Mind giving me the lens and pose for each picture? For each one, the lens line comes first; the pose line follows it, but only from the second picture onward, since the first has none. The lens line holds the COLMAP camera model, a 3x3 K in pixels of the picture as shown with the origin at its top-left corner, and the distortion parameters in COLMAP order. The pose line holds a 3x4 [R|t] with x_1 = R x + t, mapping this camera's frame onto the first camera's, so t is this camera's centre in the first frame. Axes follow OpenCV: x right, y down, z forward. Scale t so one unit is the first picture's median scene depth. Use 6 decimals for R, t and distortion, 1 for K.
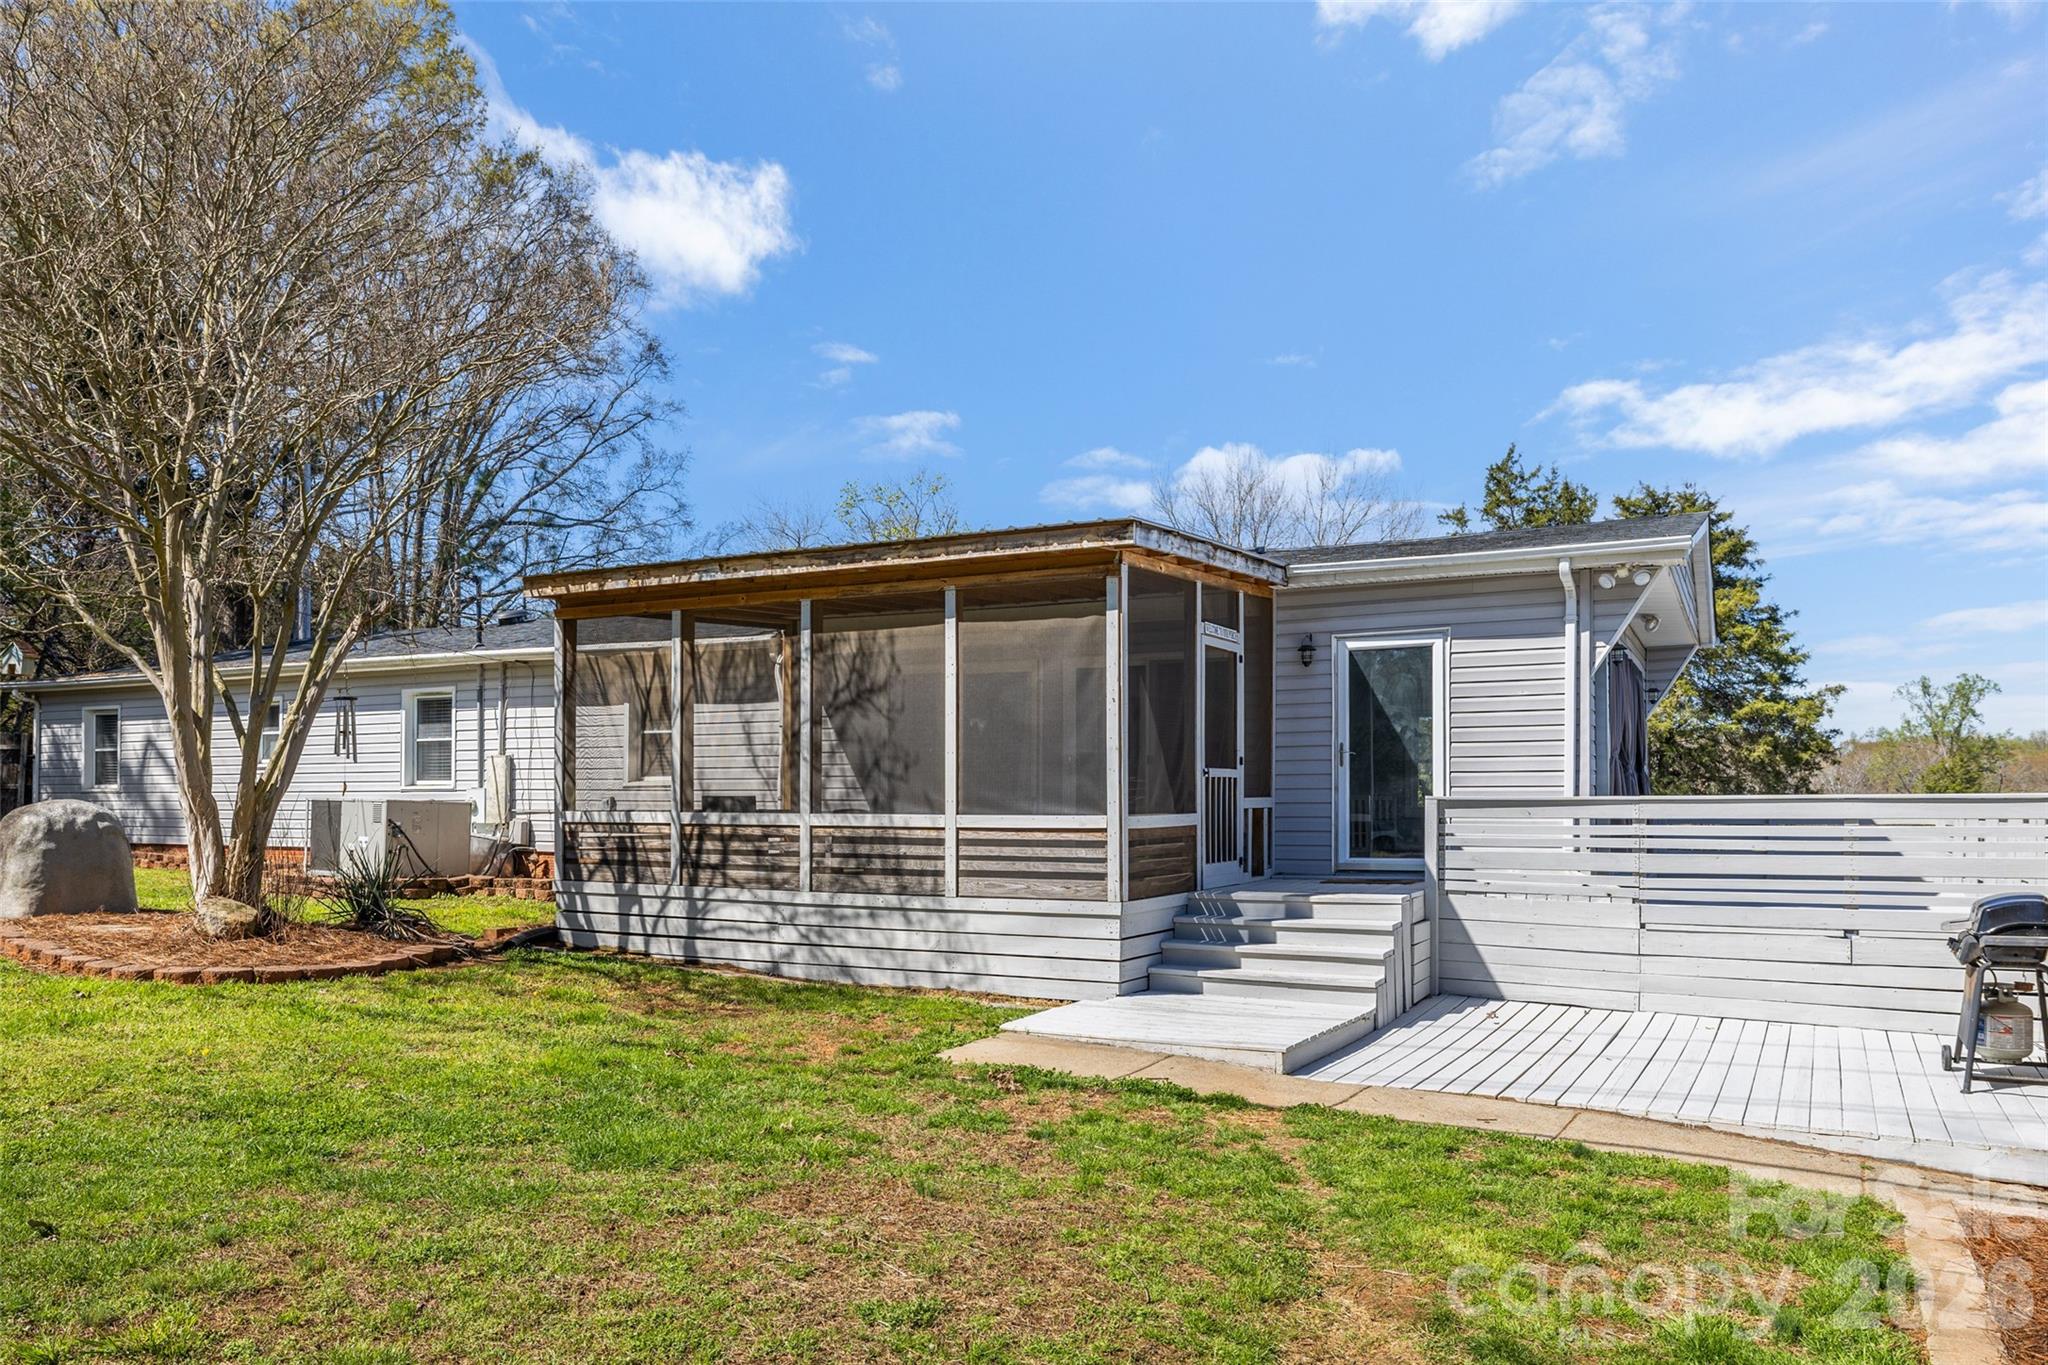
lens RADIAL K [[1361.7, 0, 1045.1], [0, 1361.7, 805.6], [0, 0, 1]] dist [0.070206, 0.002646]
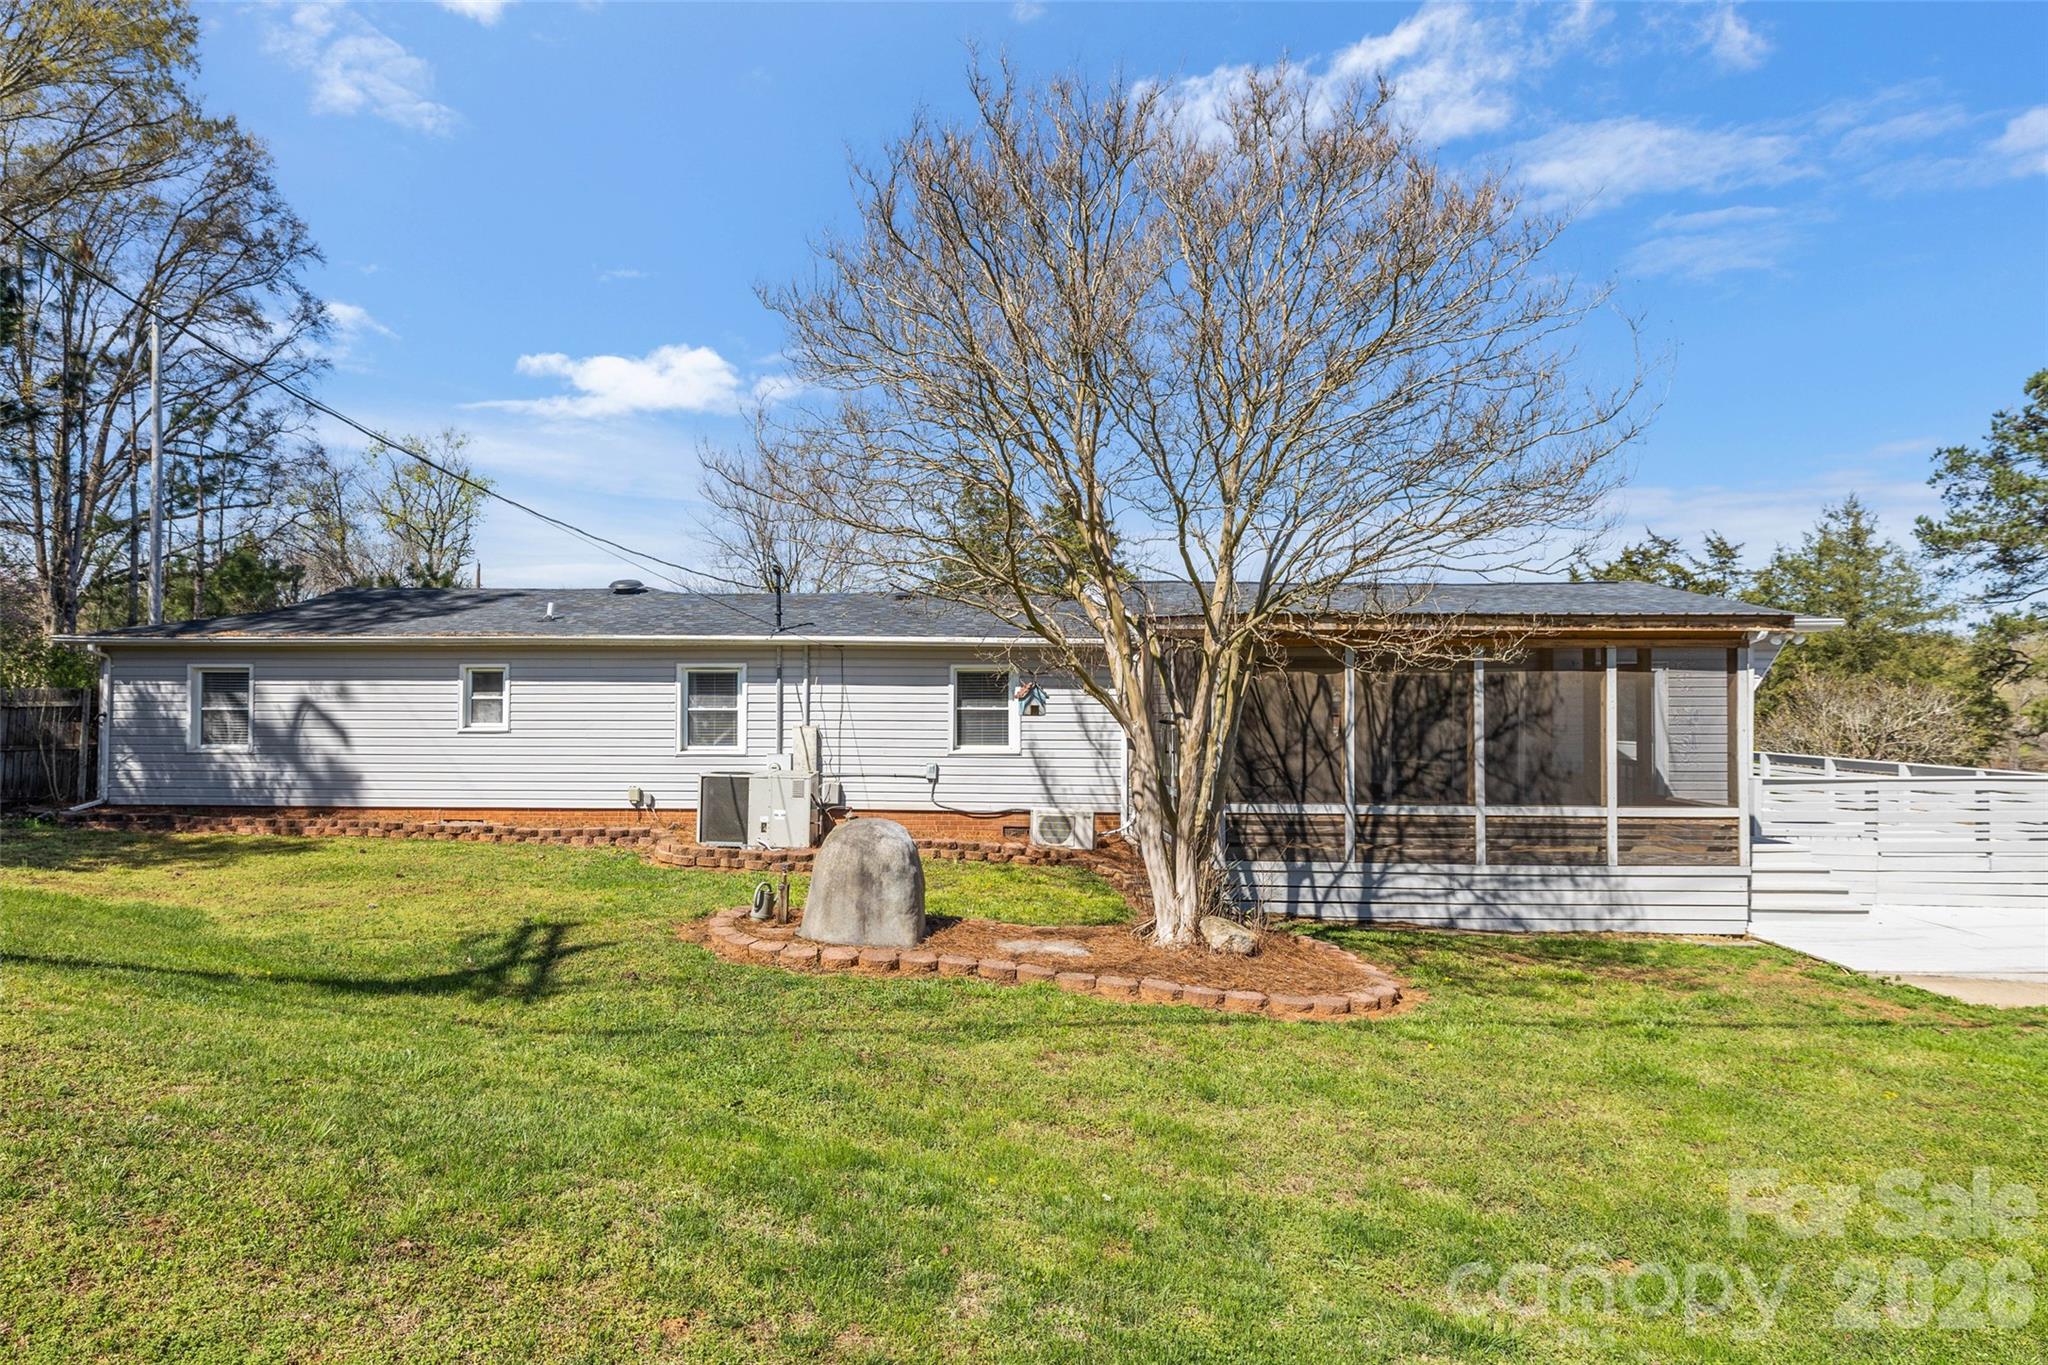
lens RADIAL K [[943.4, 0, 1003.2], [0, 943.4, 692.4], [0, 0, 1]] dist [0.001844, 0.001255]
pose [[0.897970, 0.004408, 0.440034, -0.943327], [-0.000657, 0.999962, -0.008677, -0.091354], [-0.440056, 0.007503, 0.897939, 0.353476]]
